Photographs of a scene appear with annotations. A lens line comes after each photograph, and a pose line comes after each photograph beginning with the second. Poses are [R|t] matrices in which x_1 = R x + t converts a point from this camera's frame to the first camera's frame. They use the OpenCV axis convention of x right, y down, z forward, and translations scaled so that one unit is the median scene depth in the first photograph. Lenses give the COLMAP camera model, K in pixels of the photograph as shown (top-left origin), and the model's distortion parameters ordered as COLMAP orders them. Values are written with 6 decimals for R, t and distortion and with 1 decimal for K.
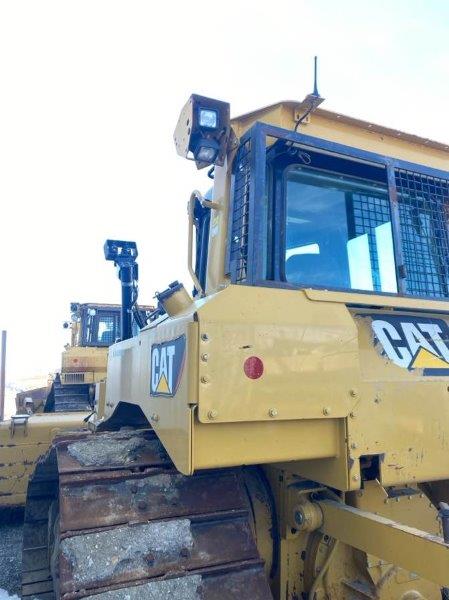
lens RADIAL K [[454.9, 0, 225.3], [0, 454.9, 302.2], [0, 0, 1]] dist [0.021947, -0.005231]
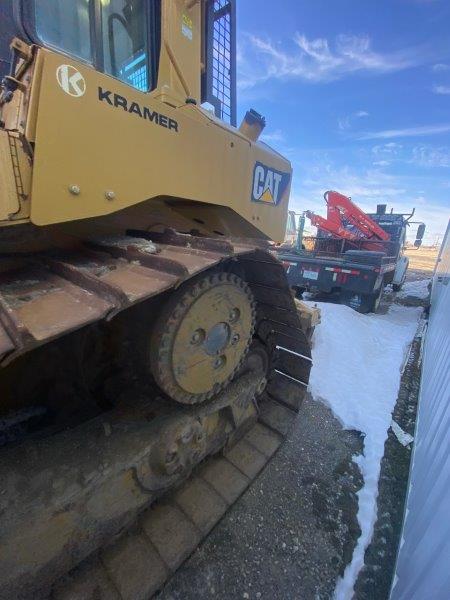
lens RADIAL K [[240.8, 0, 226.0], [0, 240.8, 299.2], [0, 0, 1]] dist [0.020012, -0.019911]
pose [[-0.401033, -0.282719, 0.871346, -0.856755], [-0.211702, 0.954039, 0.212115, 0.349126], [-0.891266, -0.099401, -0.442453, 1.360797]]
